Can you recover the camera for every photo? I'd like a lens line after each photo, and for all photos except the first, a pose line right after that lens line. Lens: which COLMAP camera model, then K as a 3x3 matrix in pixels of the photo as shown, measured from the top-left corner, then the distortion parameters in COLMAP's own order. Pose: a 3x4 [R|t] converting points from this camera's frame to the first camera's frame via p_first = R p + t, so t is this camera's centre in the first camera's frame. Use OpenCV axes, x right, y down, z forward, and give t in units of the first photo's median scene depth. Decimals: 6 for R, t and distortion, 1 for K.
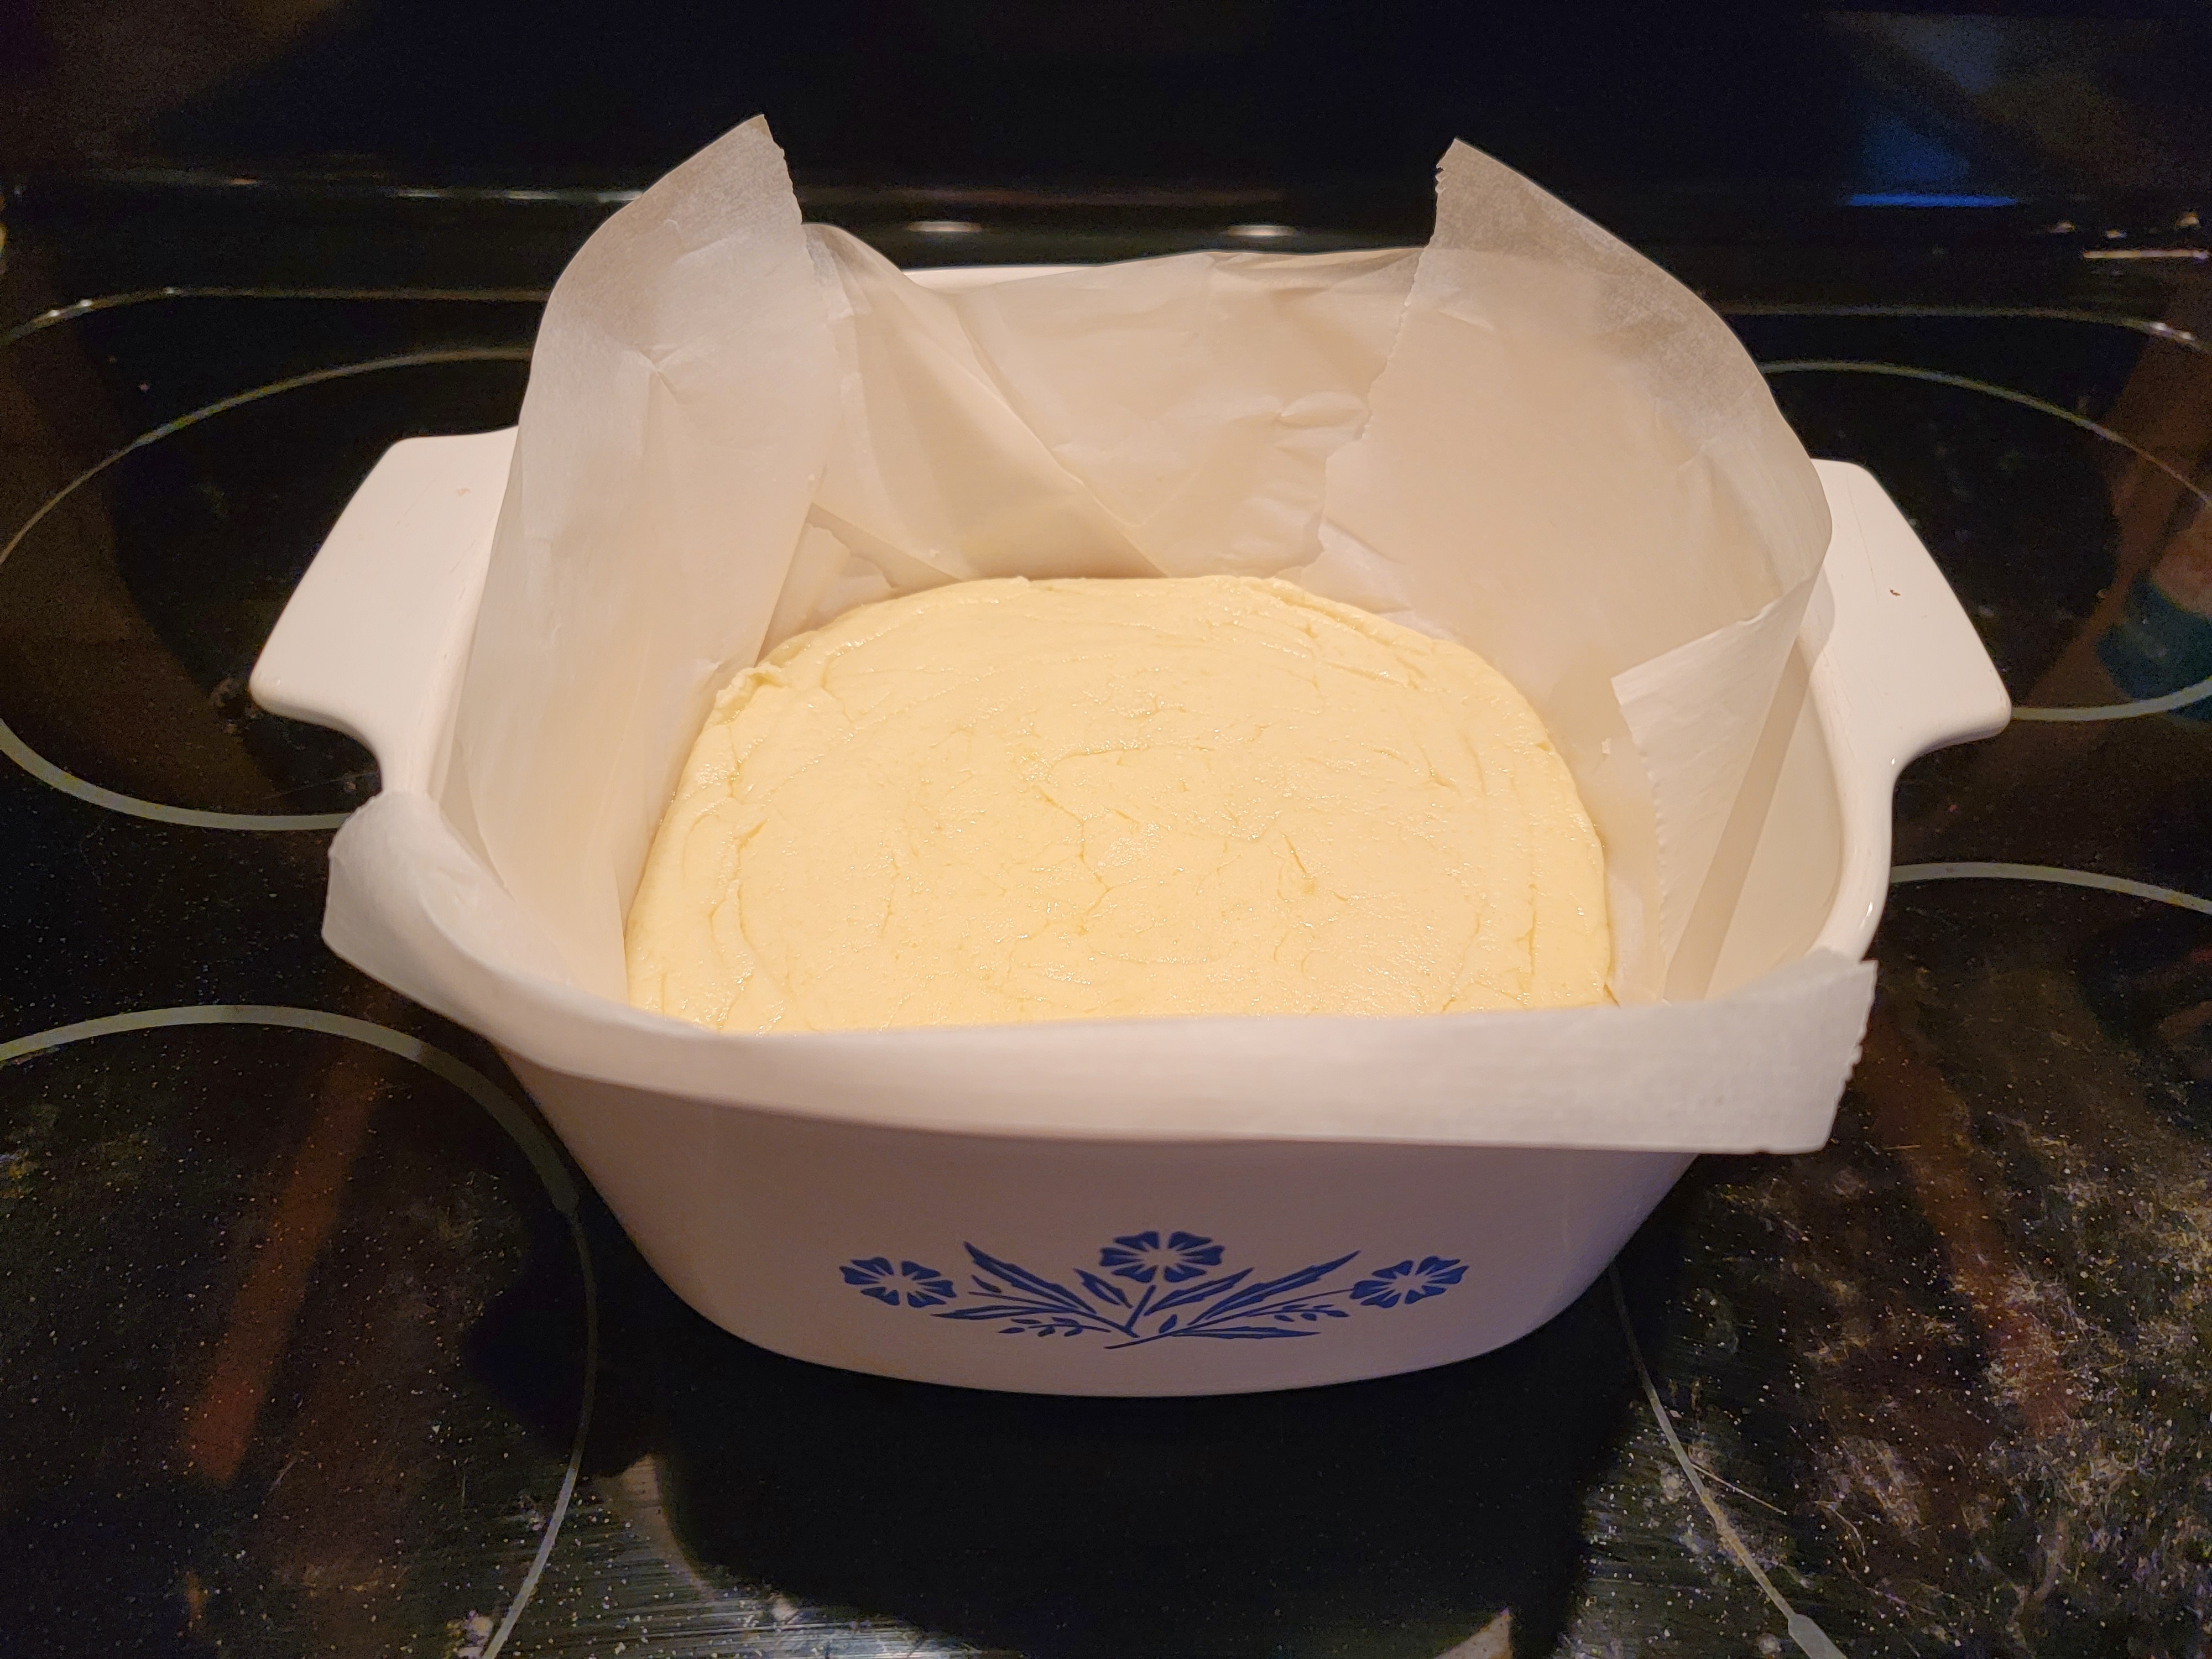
lens RADIAL K [[1624.5, 0, 1106.0], [0, 1624.5, 829.5], [0, 0, 1]] dist [0.038212, -0.076613]
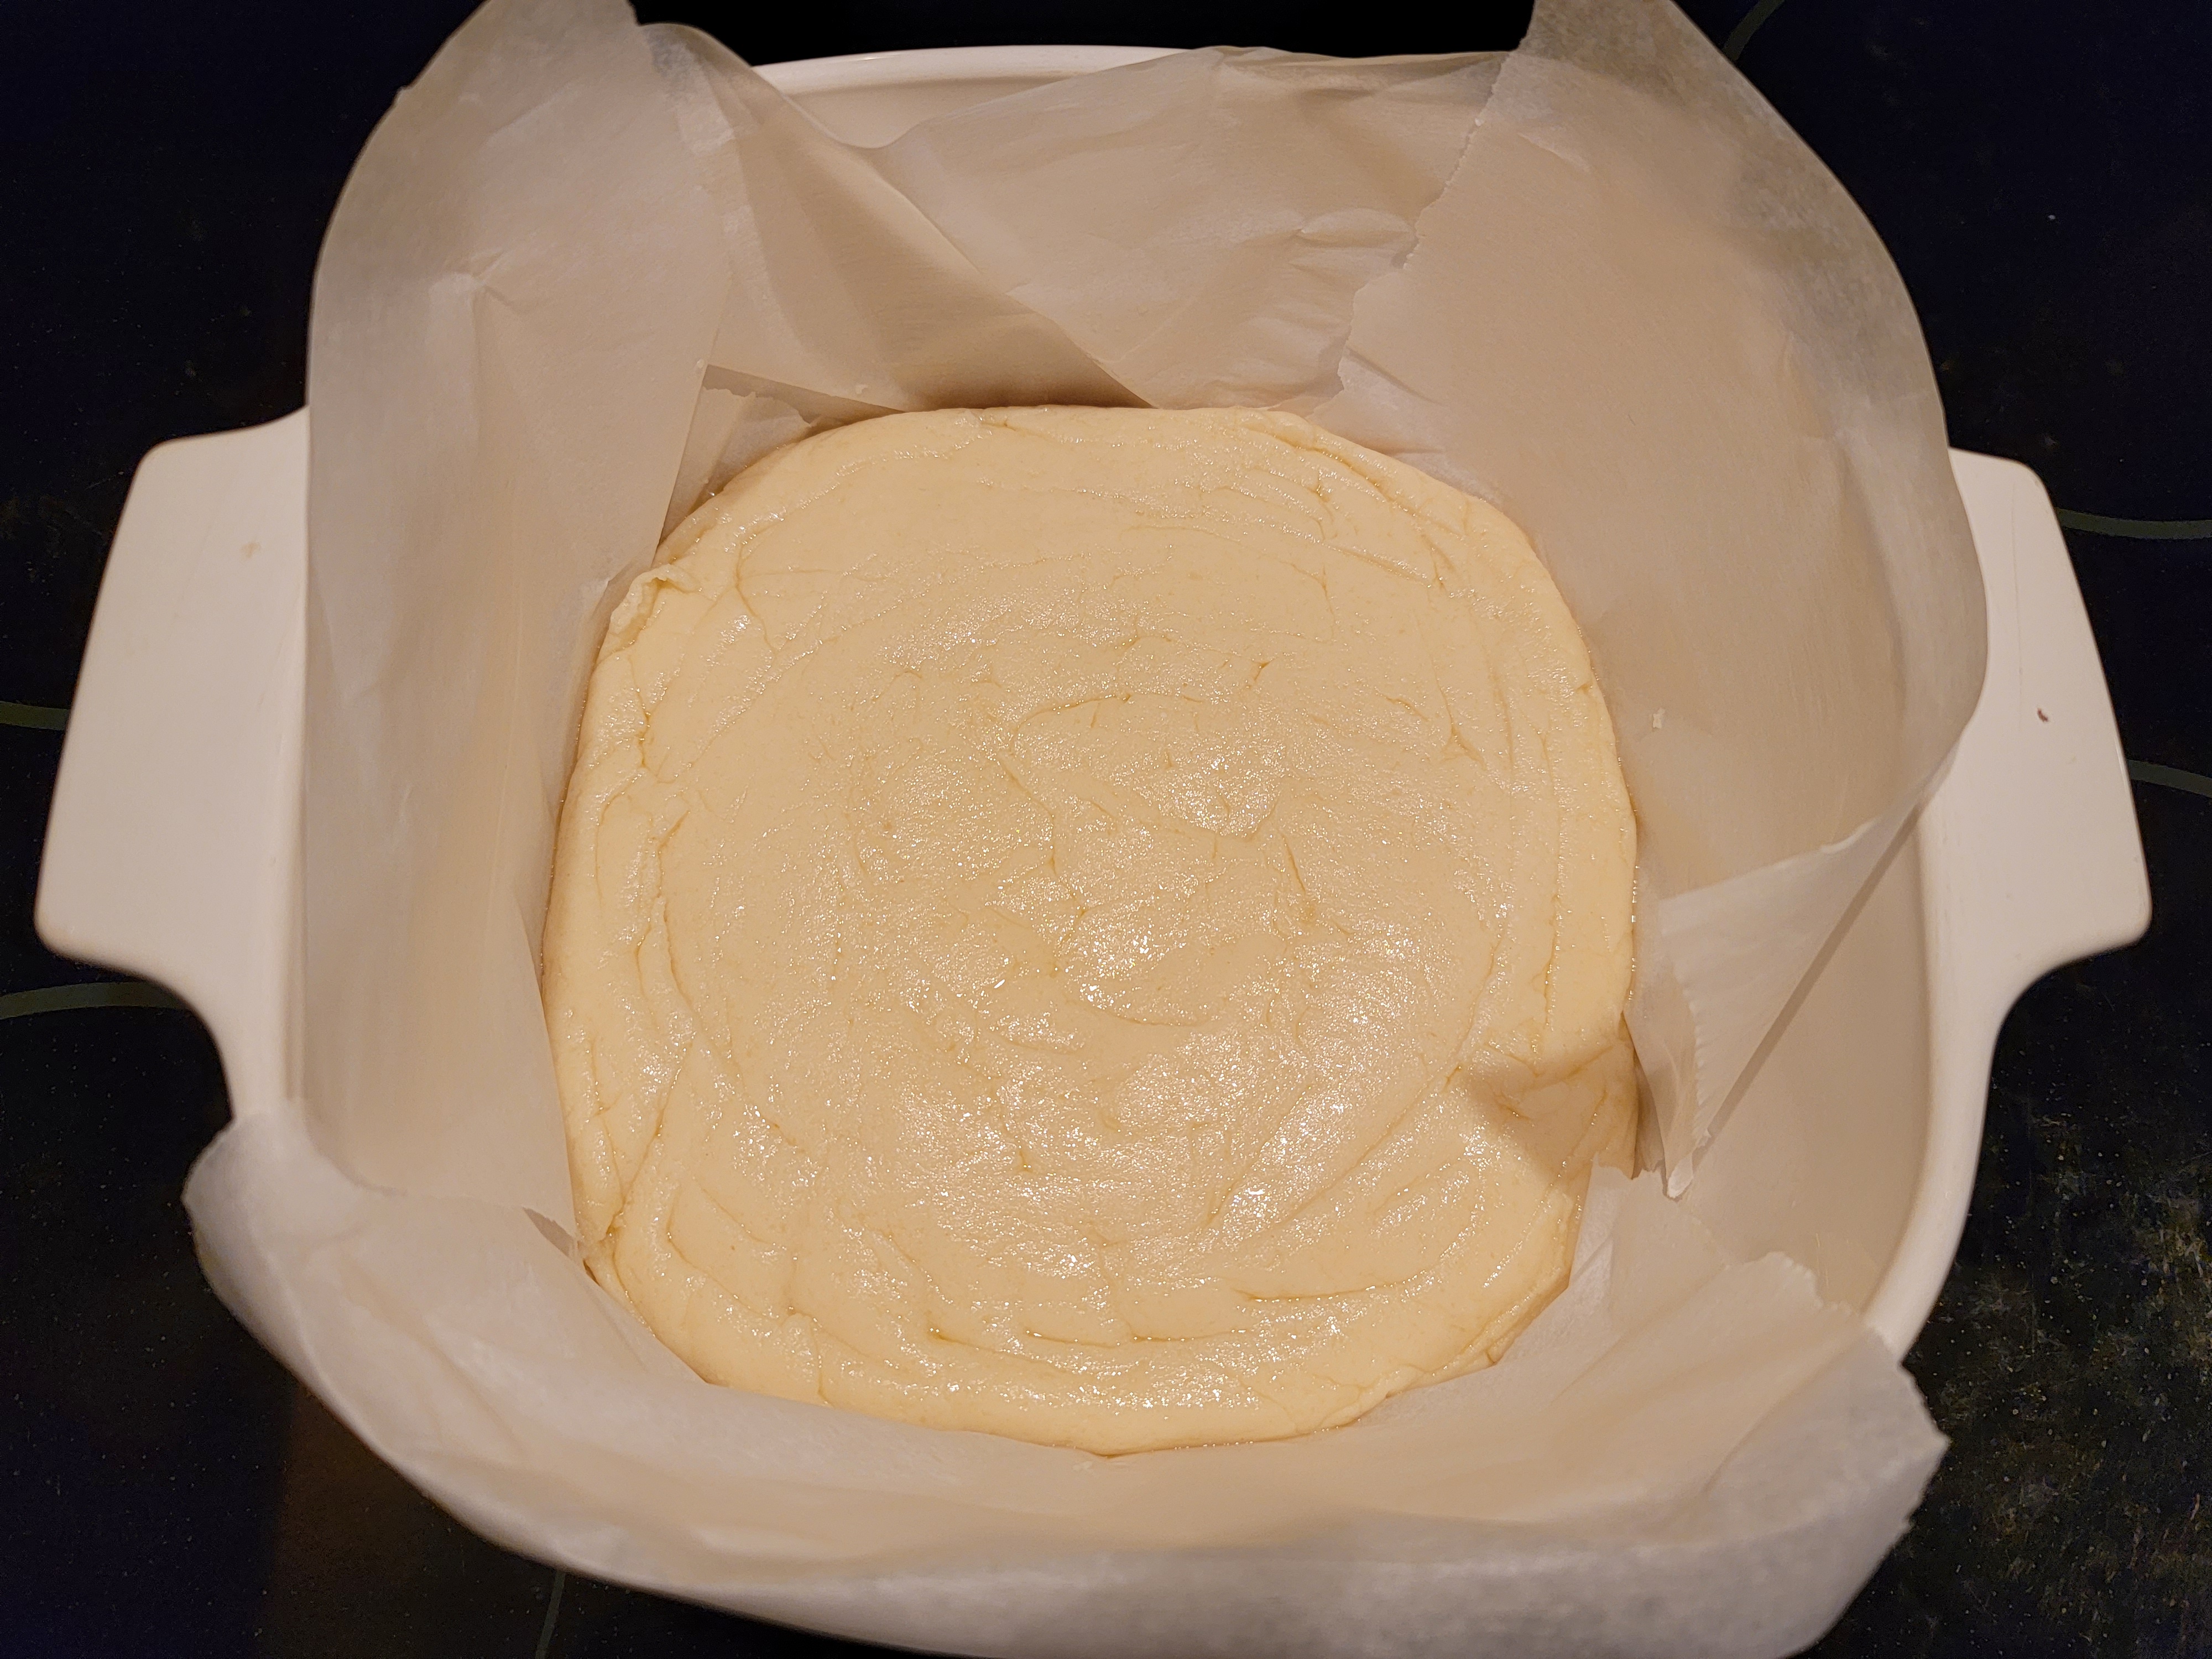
lens RADIAL K [[1624.5, 0, 1106.0], [0, 1624.5, 829.5], [0, 0, 1]] dist [0.038212, -0.076613]
pose [[0.999543, -0.007822, 0.029200, -0.011236], [-0.005247, 0.906396, 0.422396, -0.364674], [-0.029771, -0.422357, 0.905941, 0.202648]]
